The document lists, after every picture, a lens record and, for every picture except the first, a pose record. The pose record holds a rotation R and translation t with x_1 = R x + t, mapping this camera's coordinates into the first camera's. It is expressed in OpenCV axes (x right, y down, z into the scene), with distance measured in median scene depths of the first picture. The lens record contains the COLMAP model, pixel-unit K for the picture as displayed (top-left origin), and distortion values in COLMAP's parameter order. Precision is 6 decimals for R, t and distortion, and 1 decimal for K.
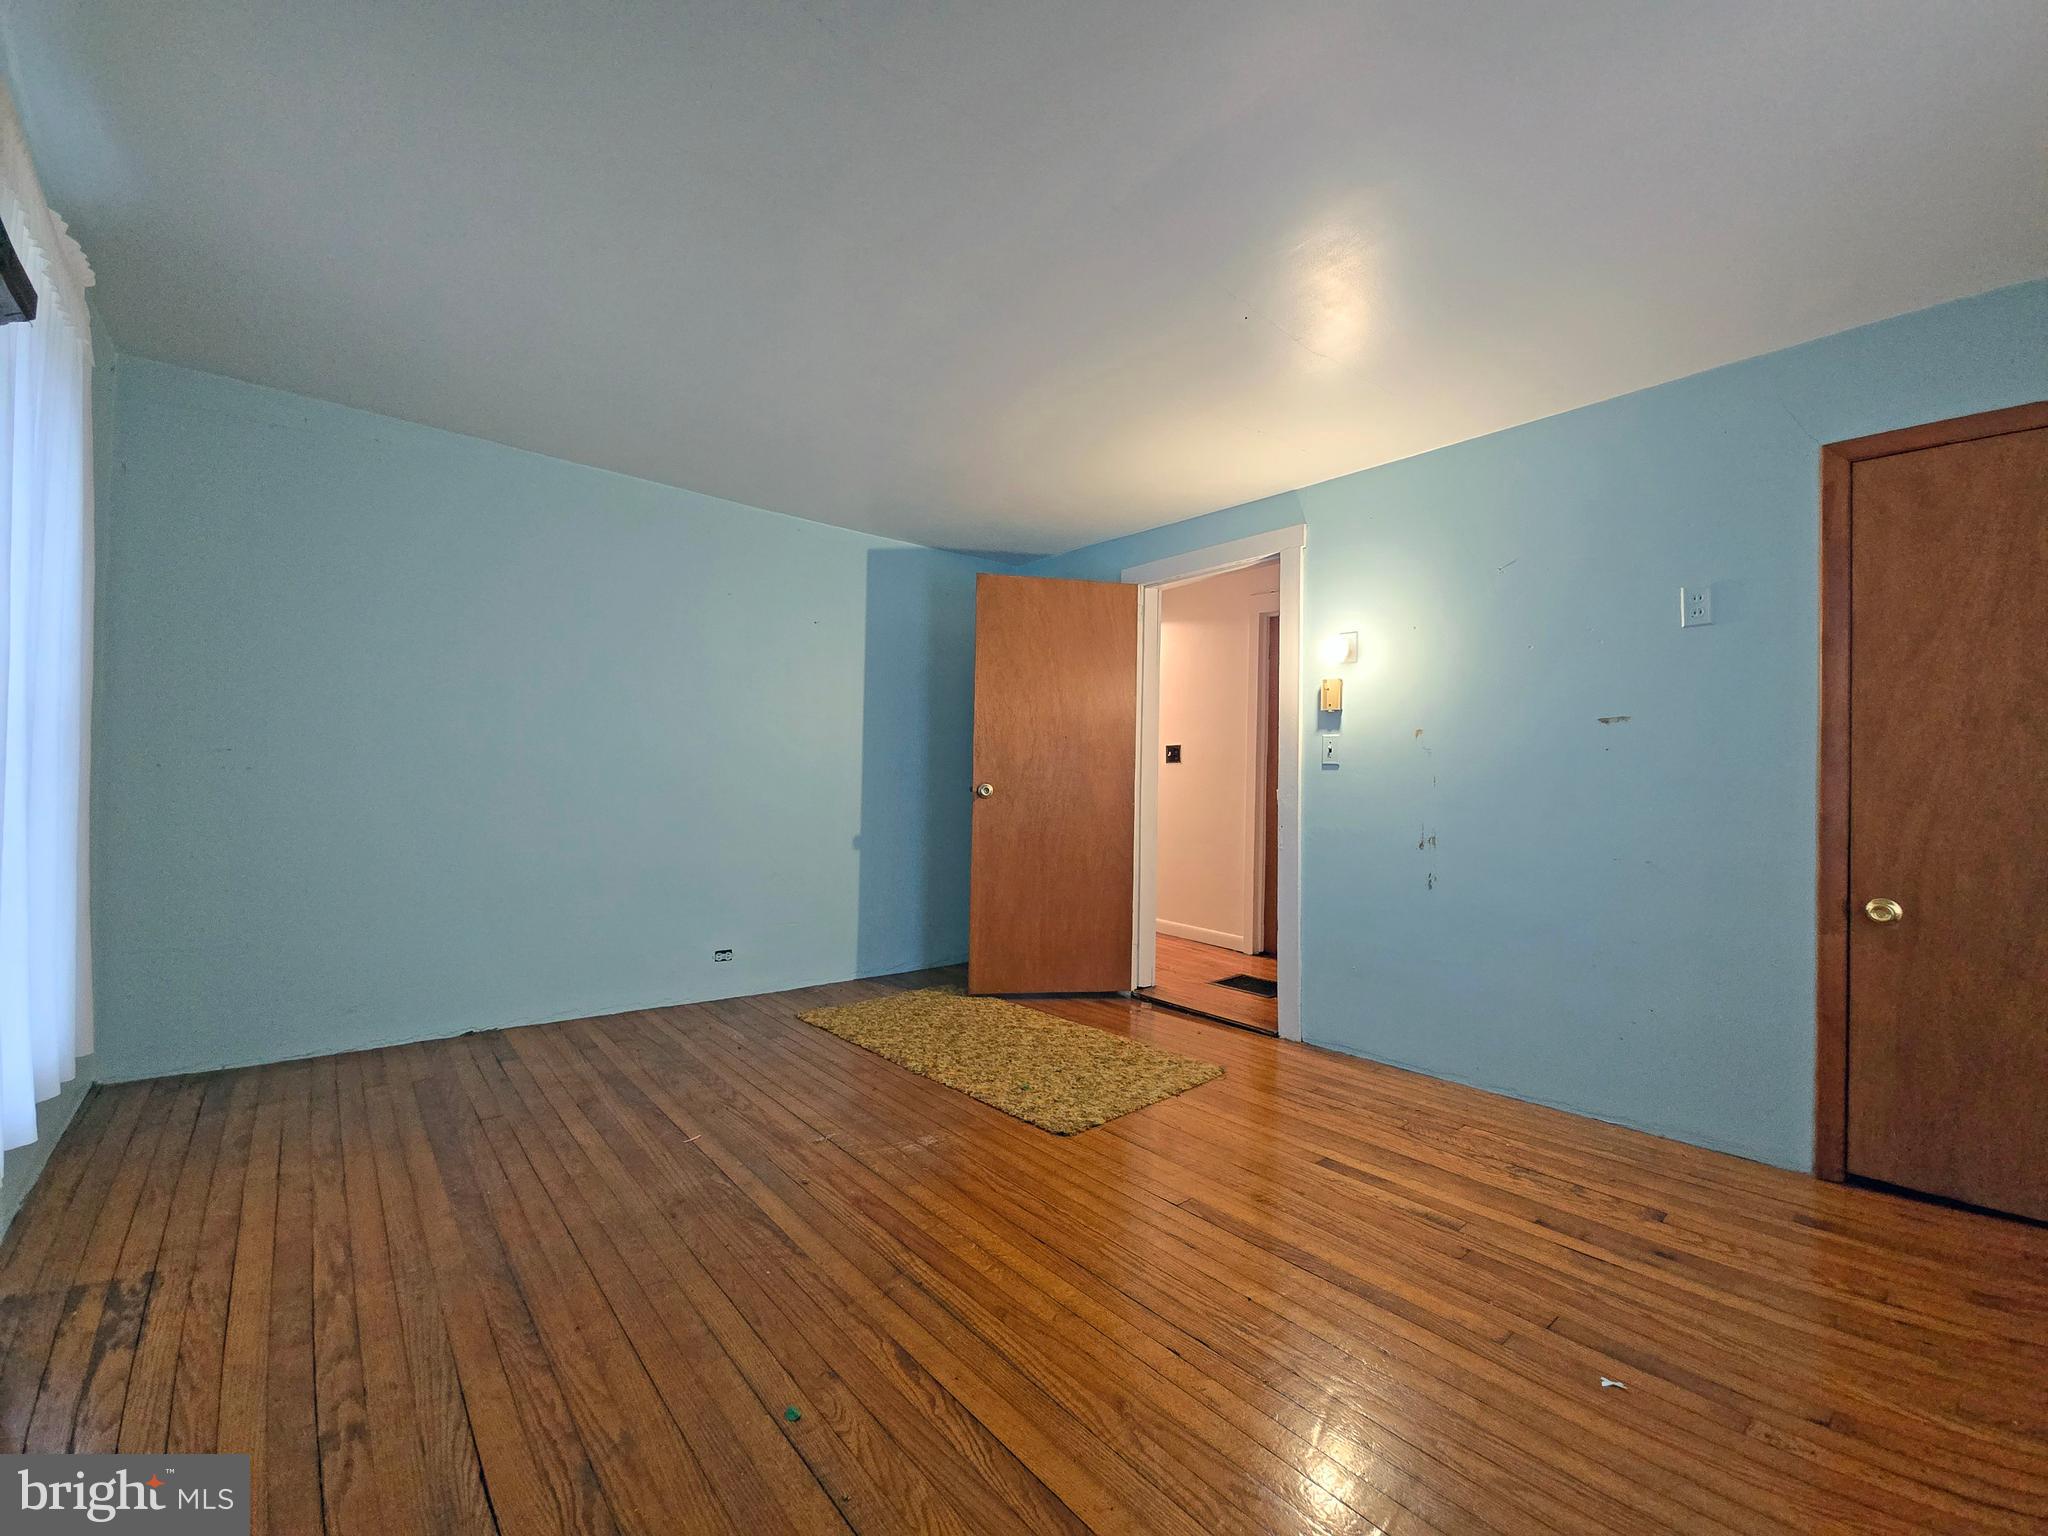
lens RADIAL K [[828.2, 0, 1027.6], [0, 828.2, 760.3], [0, 0, 1]] dist [0.004317, -0.000409]
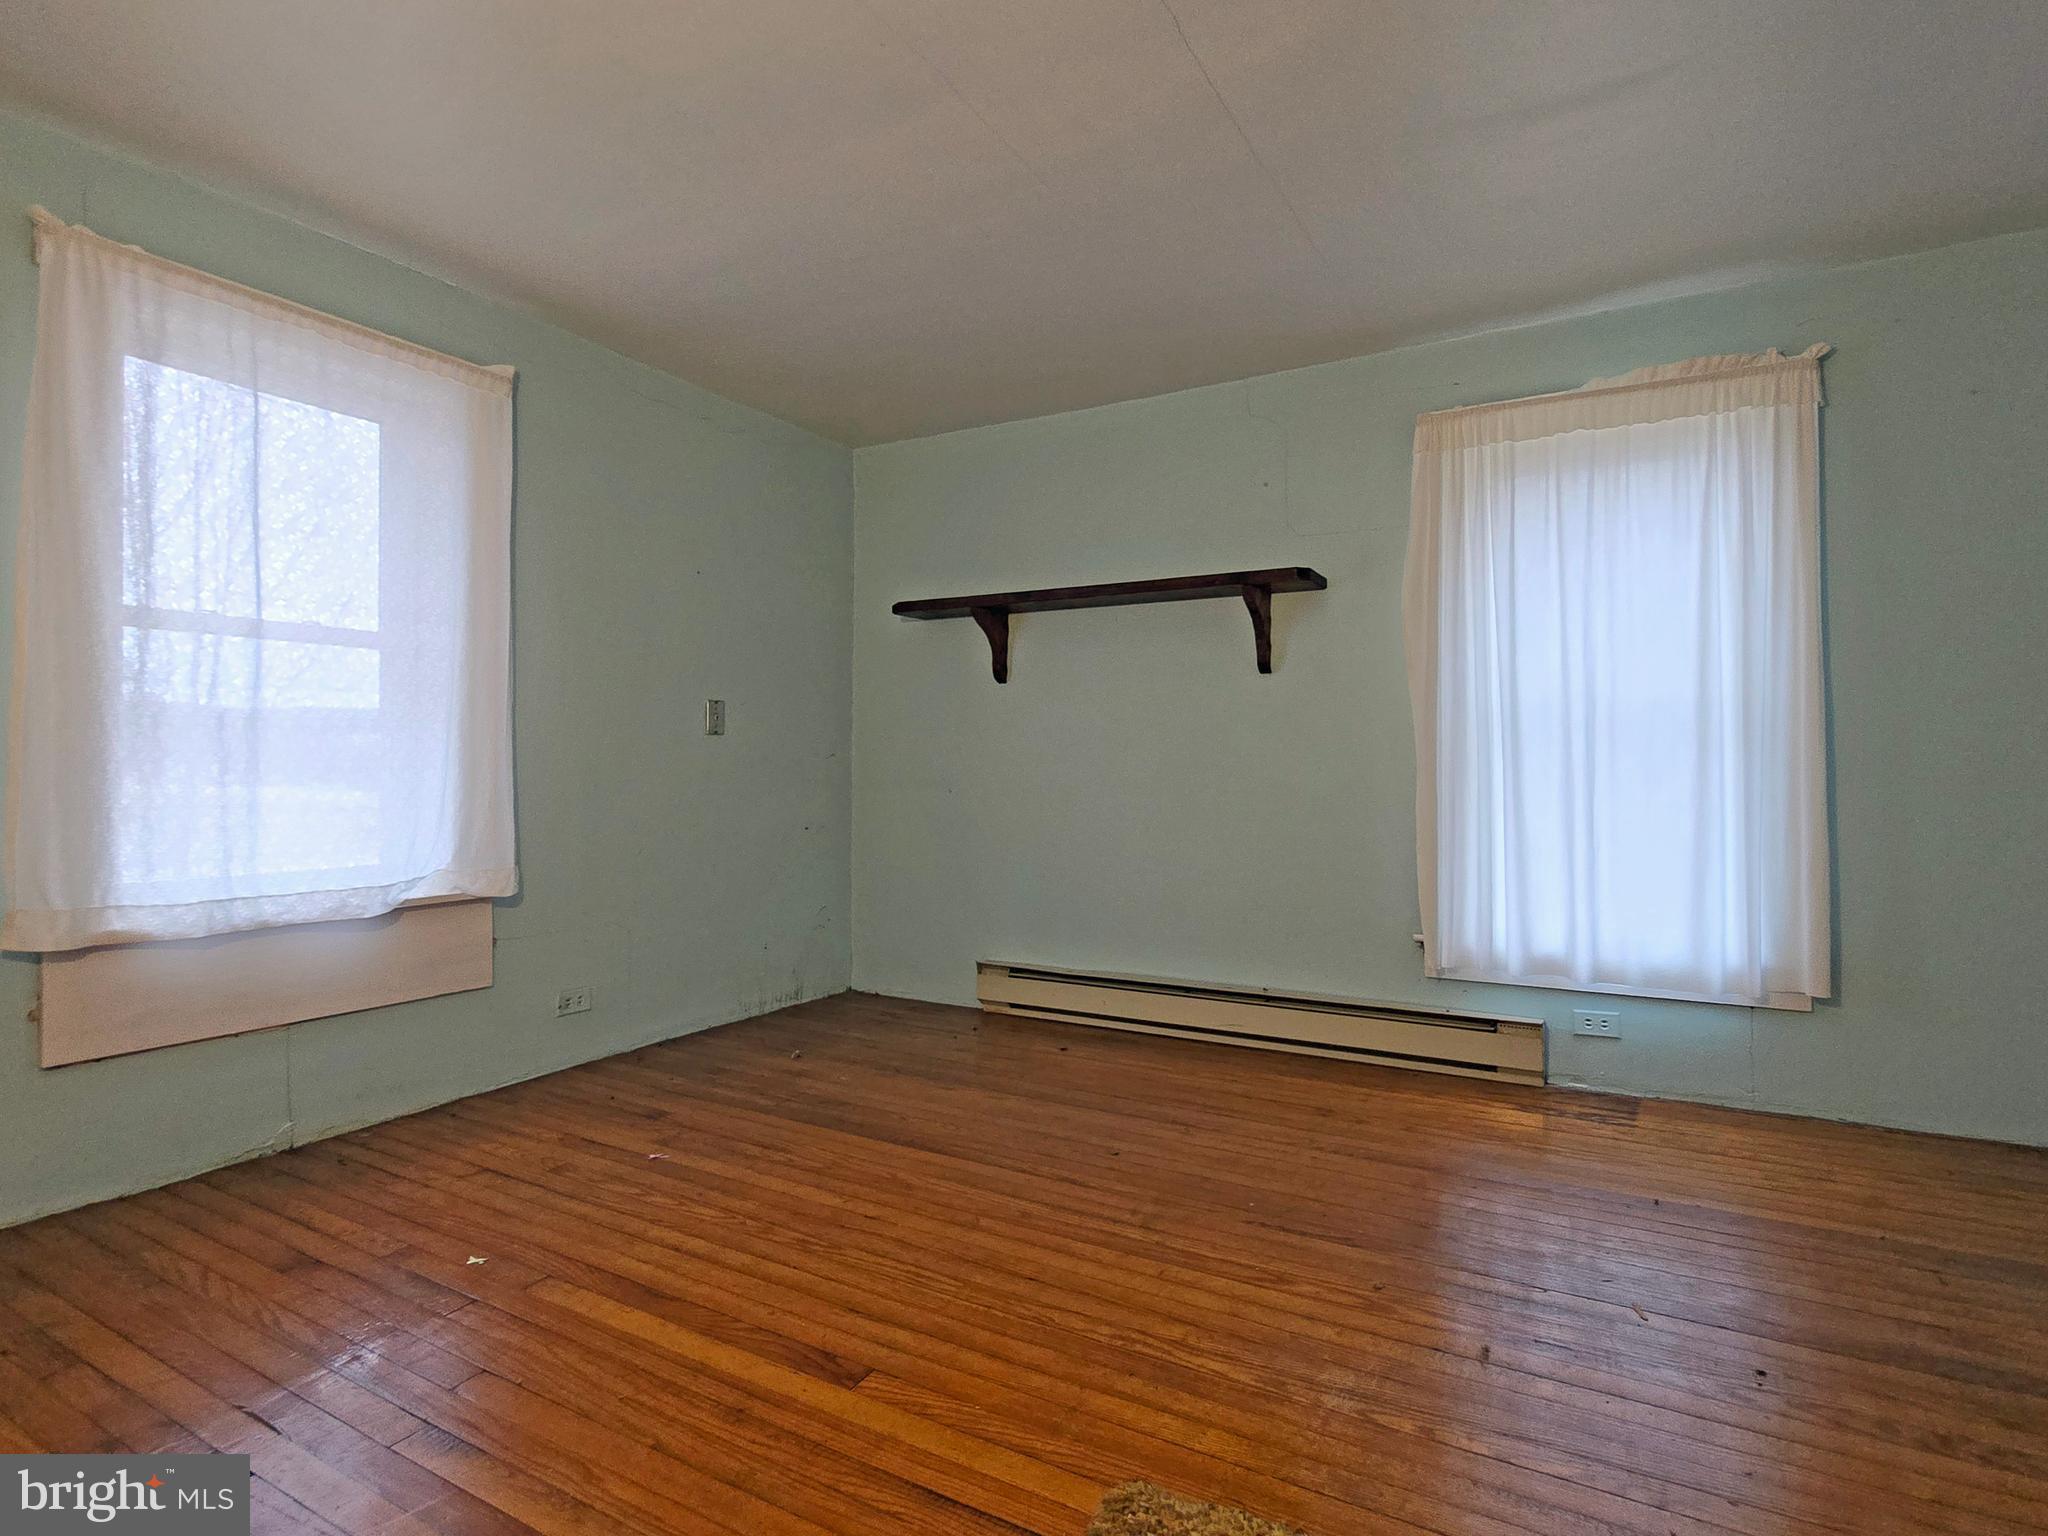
lens RADIAL K [[828.2, 0, 1027.6], [0, 828.2, 760.3], [0, 0, 1]] dist [0.004317, -0.000409]
pose [[-0.926969, -0.024816, -0.374316, 0.368857], [-0.017614, 0.999588, -0.022651, 0.076155], [0.374724, -0.014404, -0.927024, 1.894672]]
